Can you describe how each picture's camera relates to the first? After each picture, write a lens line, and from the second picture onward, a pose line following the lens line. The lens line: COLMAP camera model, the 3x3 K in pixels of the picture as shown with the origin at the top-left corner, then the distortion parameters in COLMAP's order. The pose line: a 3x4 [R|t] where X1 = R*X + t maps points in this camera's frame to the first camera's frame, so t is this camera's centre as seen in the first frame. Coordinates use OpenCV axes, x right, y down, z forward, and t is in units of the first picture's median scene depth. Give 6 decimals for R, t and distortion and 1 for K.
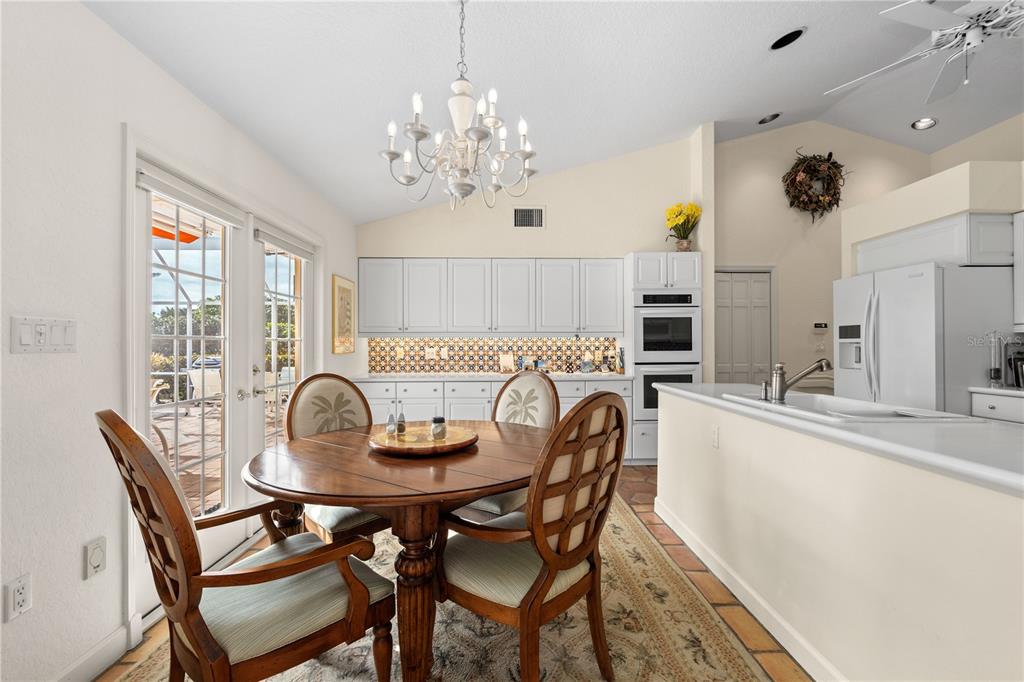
lens RADIAL K [[436.2, 0, 513.0], [0, 436.2, 343.9], [0, 0, 1]] dist [-0.003375, -0.000471]
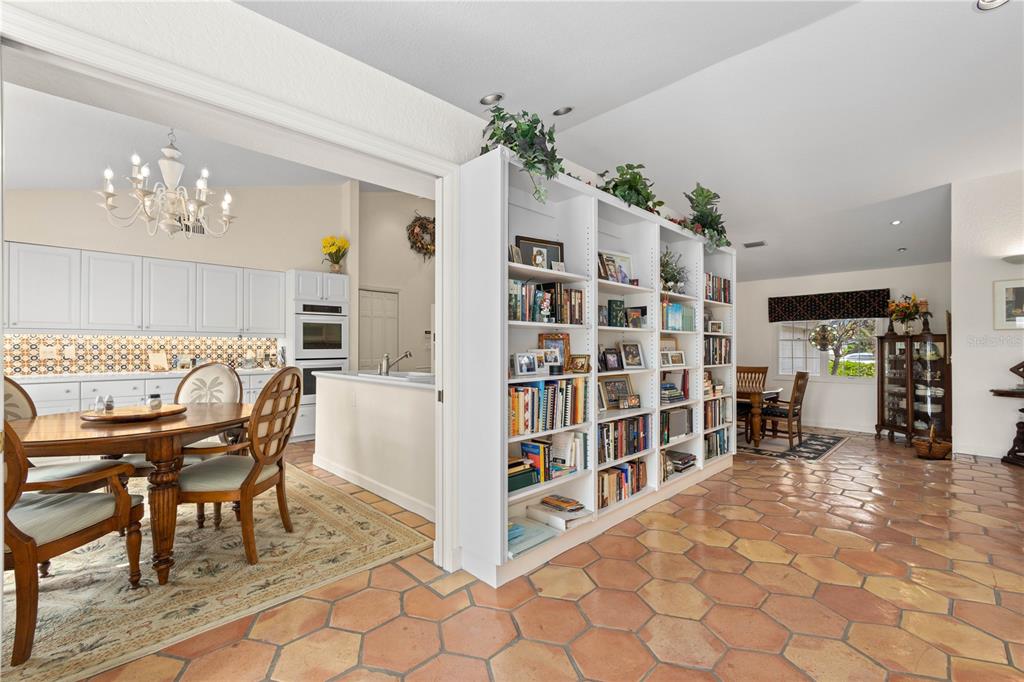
lens RADIAL K [[439.1, 0, 511.9], [0, 439.1, 344.8], [0, 0, 1]] dist [-0.001189, 0.000087]
pose [[0.729732, 0.006110, 0.683706, -0.110916], [-0.005087, 0.999981, -0.003507, 0.004470], [-0.683715, -0.000919, 0.729749, -0.293993]]
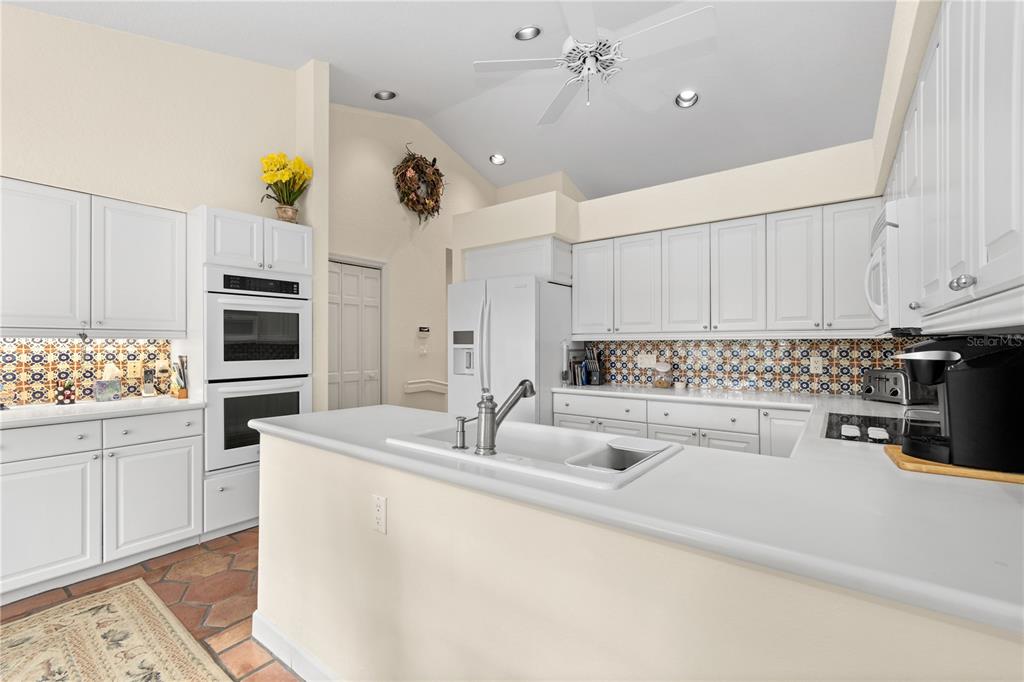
lens RADIAL K [[436.2, 0, 513.0], [0, 436.2, 343.9], [0, 0, 1]] dist [-0.003375, -0.000471]
pose [[0.619678, 0.003406, 0.784848, 0.051139], [-0.005473, 0.999985, -0.000018, -0.010608], [-0.784837, -0.004284, 0.619688, 0.232376]]
